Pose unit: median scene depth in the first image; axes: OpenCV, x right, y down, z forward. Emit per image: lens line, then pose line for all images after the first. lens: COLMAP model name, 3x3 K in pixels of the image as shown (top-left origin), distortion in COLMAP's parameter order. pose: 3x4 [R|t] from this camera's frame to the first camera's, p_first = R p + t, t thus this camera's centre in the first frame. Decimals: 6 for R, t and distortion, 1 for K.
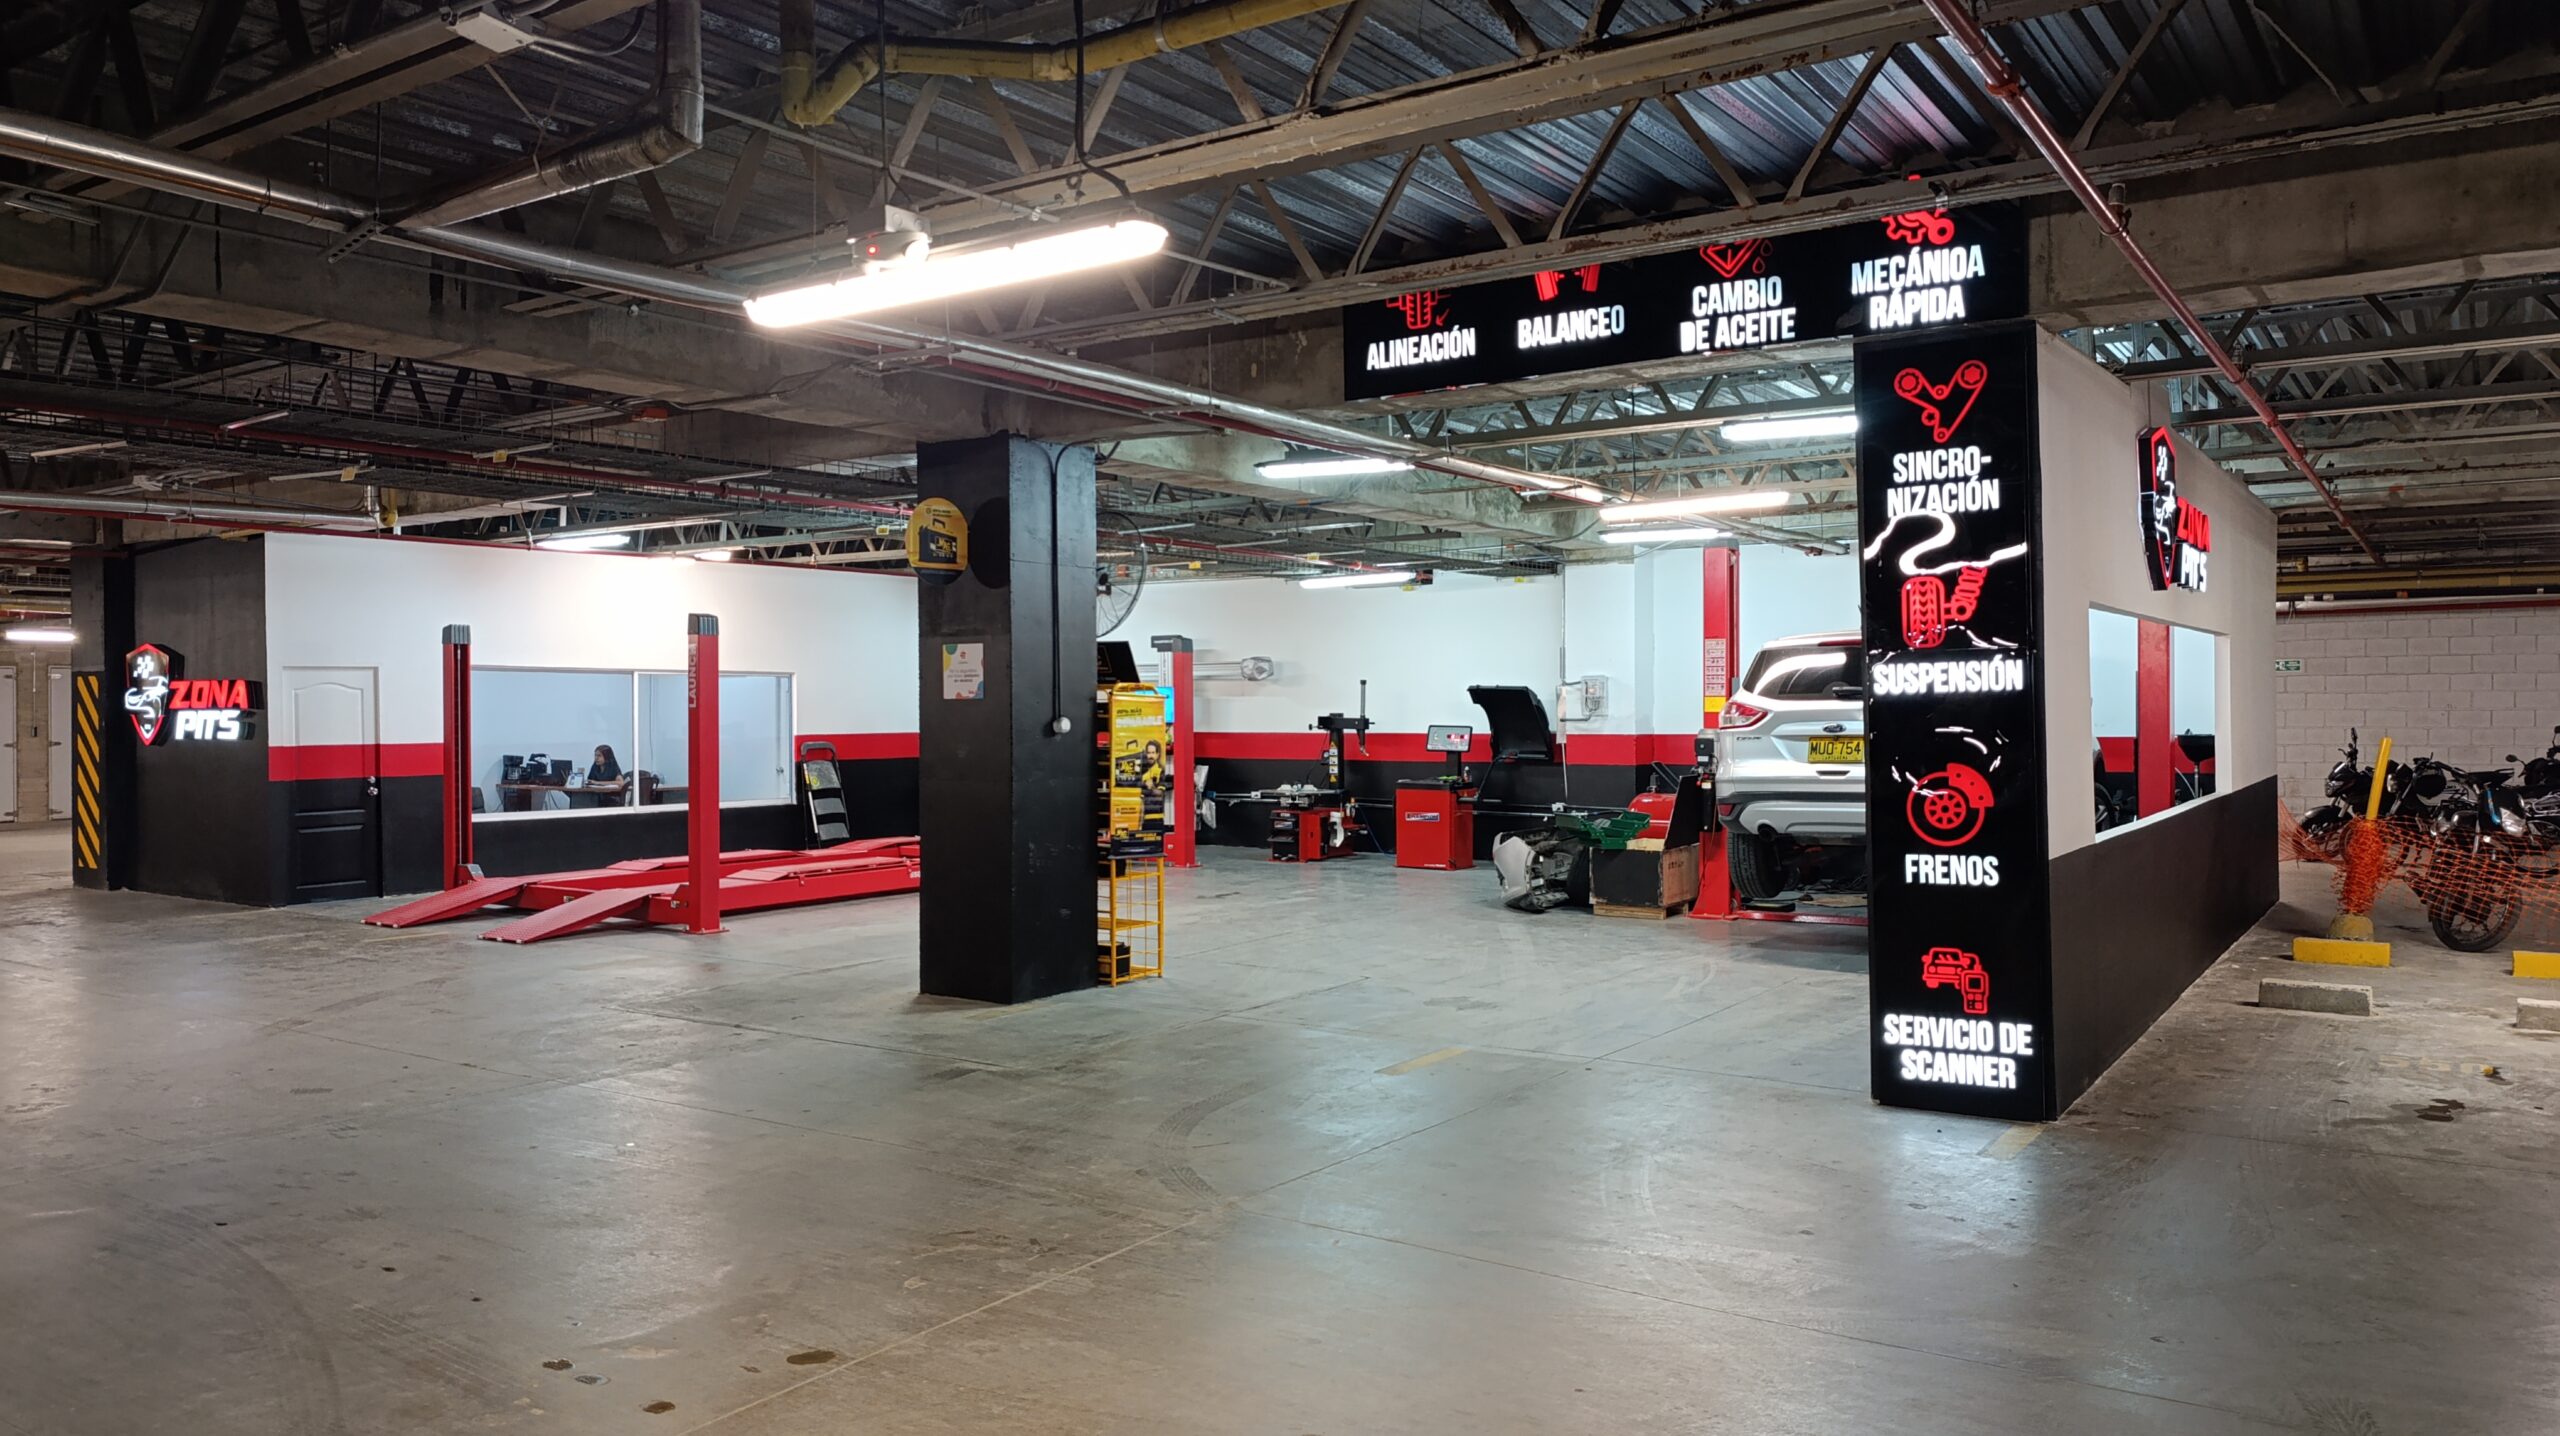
lens RADIAL K [[1743.0, 0, 1280.0], [0, 1743.0, 718.0], [0, 0, 1]] dist [0.062493, -0.097269]
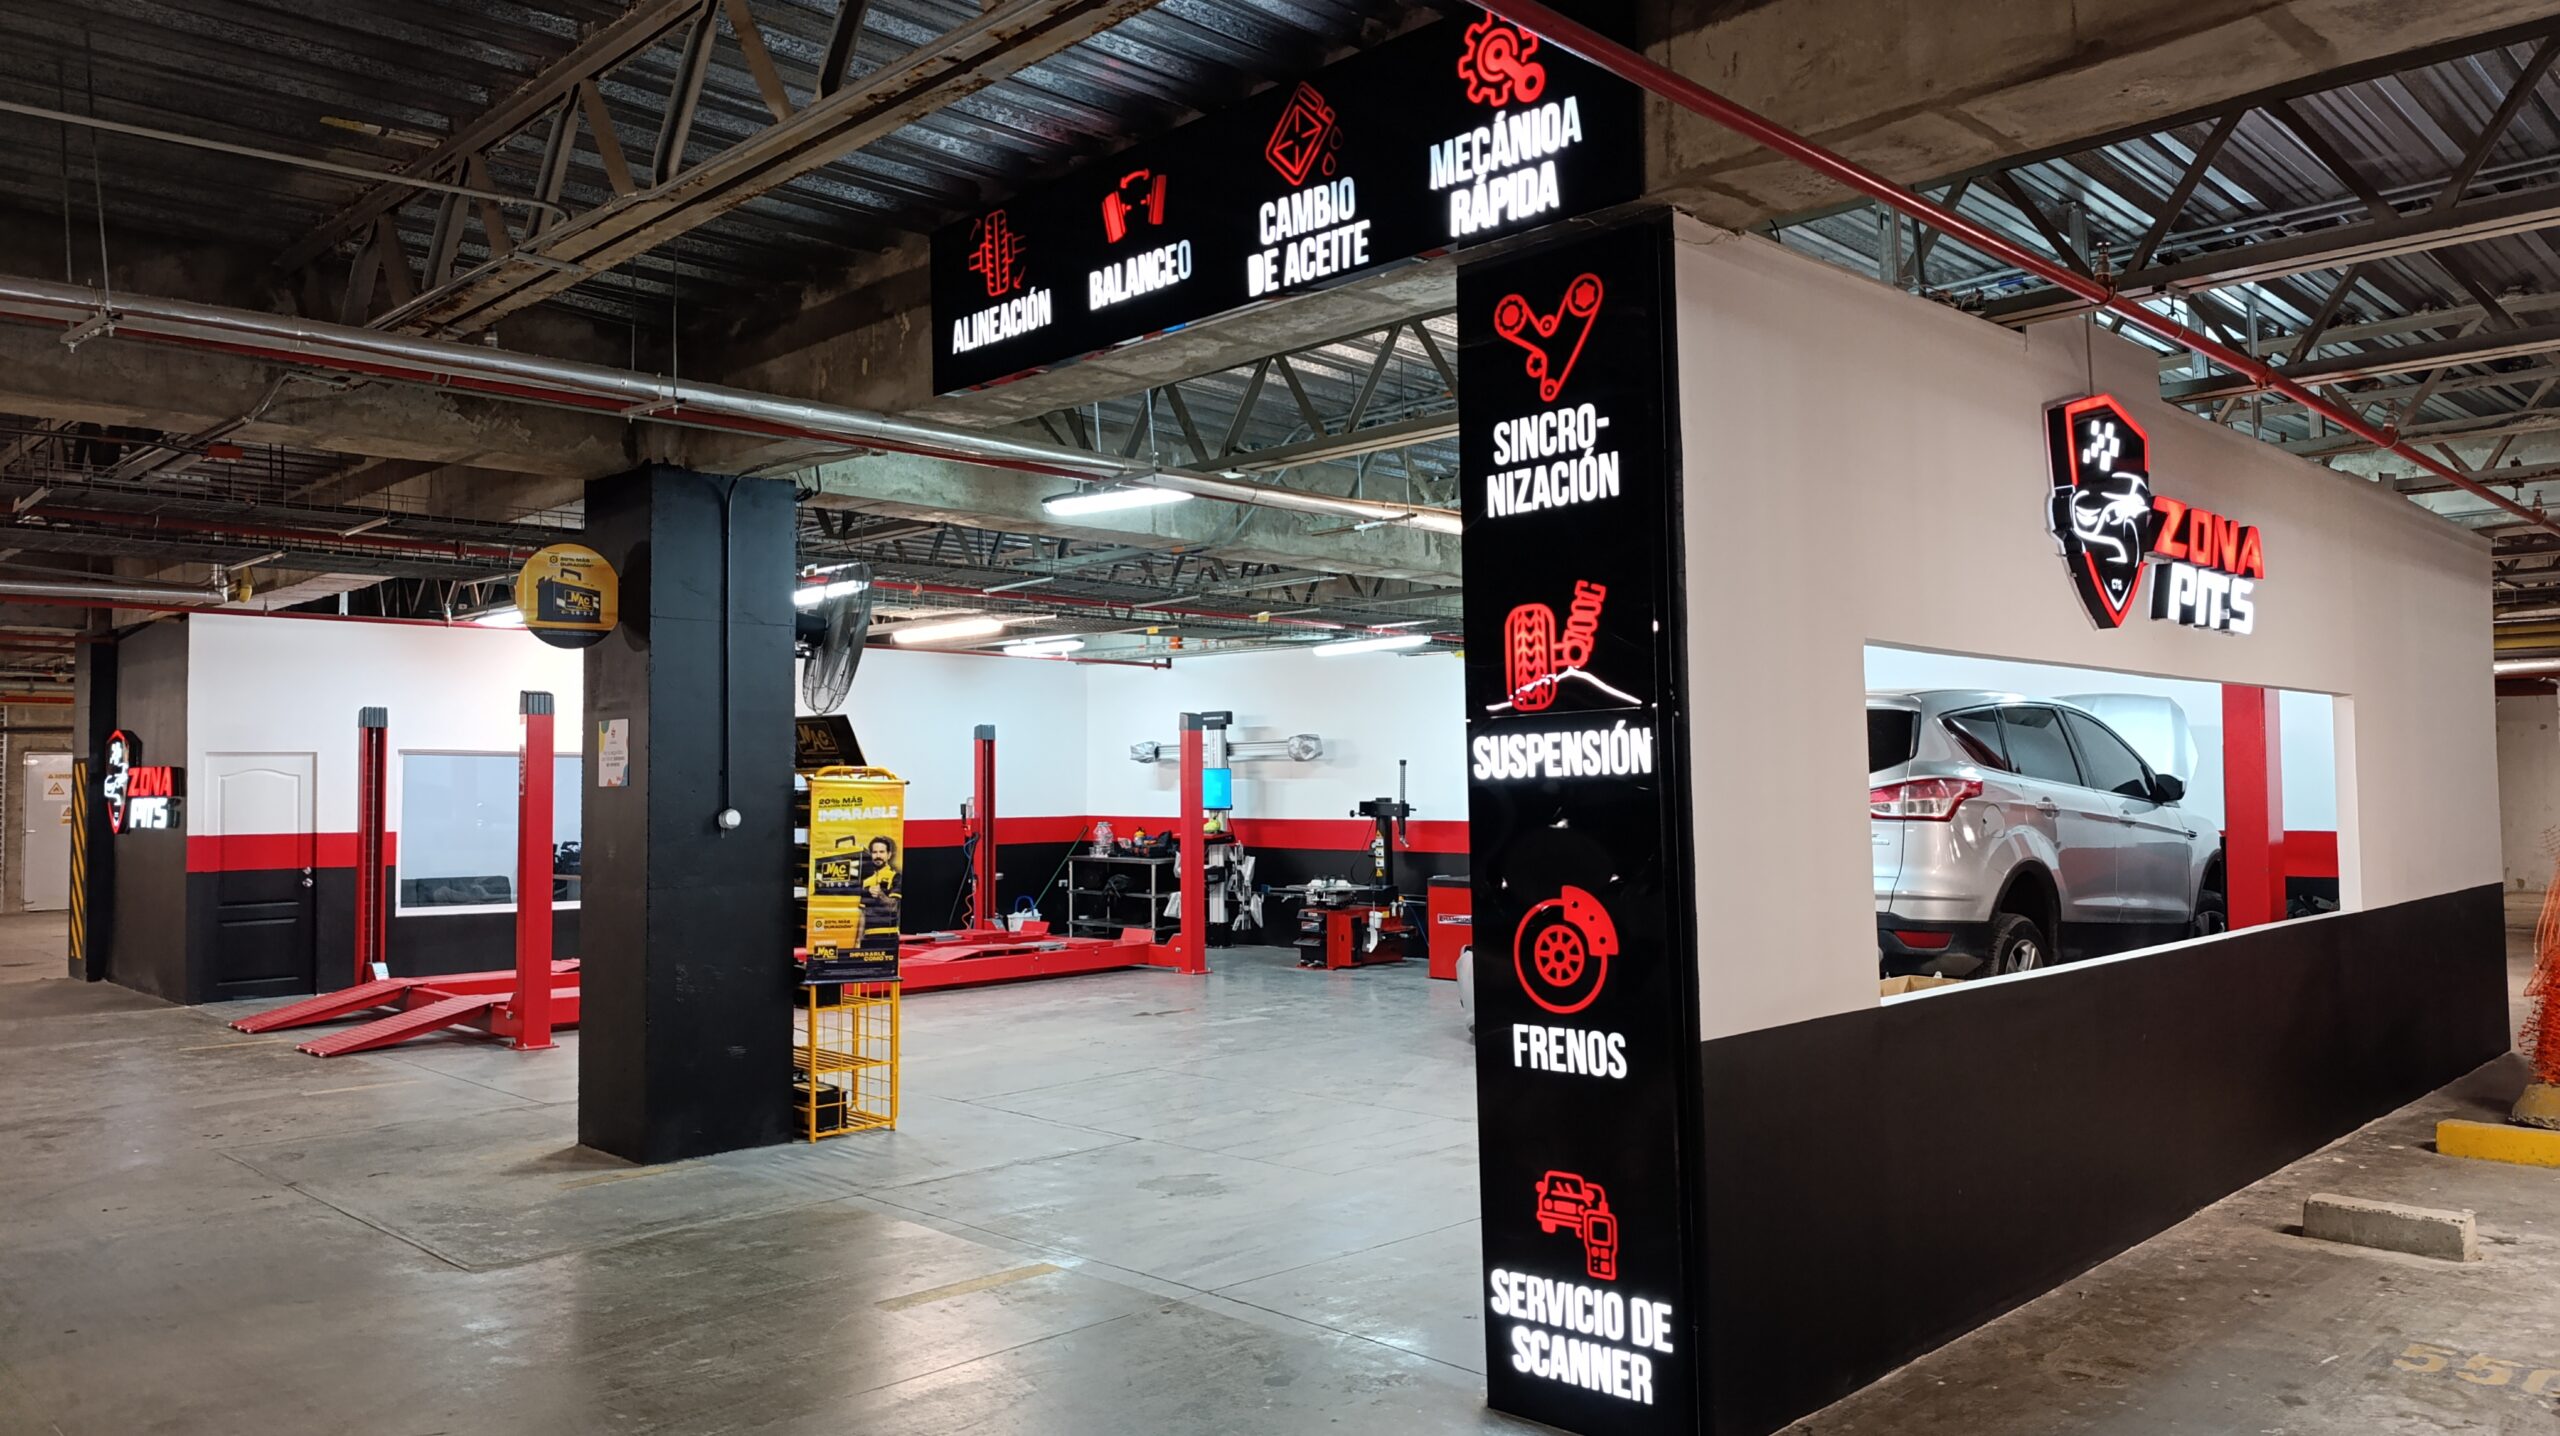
lens RADIAL K [[1748.5, 0, 1304.1], [0, 1748.5, 721.5], [0, 0, 1]] dist [0.068366, -0.100814]
pose [[0.984040, -0.008540, -0.177742, 0.363379], [0.000727, 0.999032, -0.043977, -0.006236], [0.177946, 0.043146, 0.983094, 0.304591]]
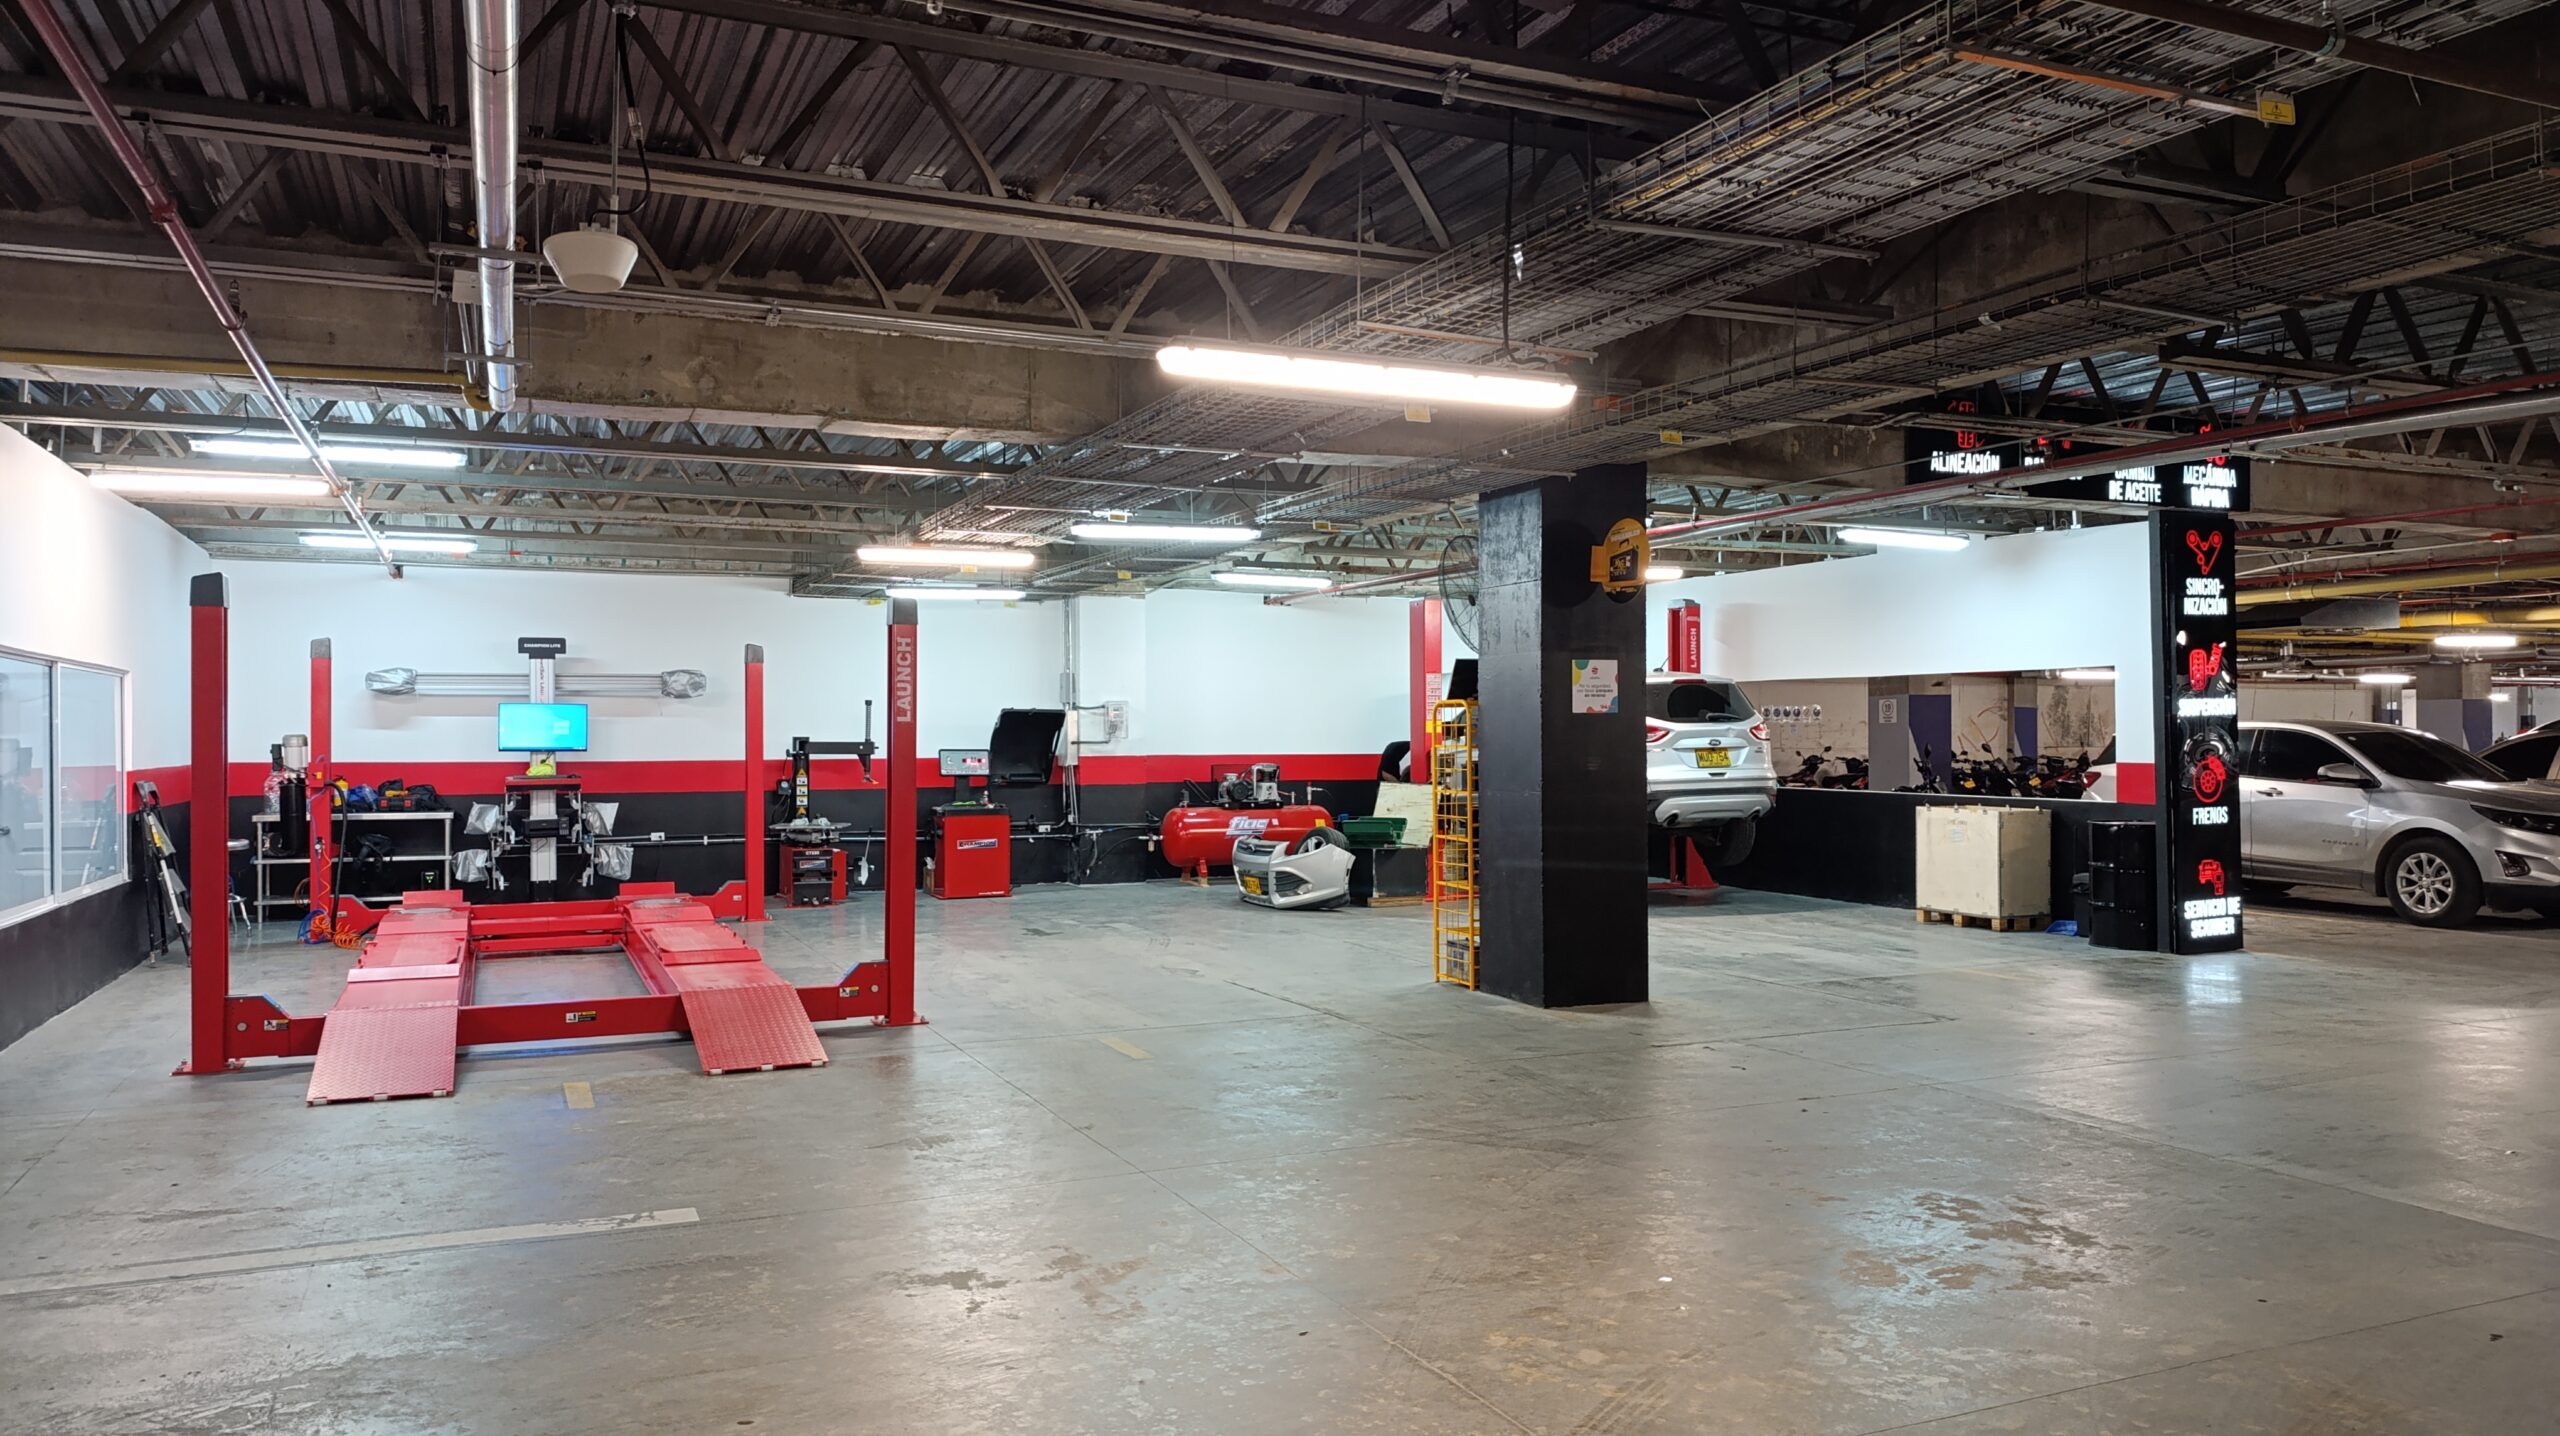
lens RADIAL K [[1774.5, 0, 1282.6], [0, 1774.5, 718.7], [0, 0, 1]] dist [0.068995, -0.076641]
pose [[0.517822, 0.010385, 0.855425, -1.498099], [0.007064, 0.999840, -0.016414, 0.010696], [-0.855459, 0.014542, 0.517666, 0.776353]]
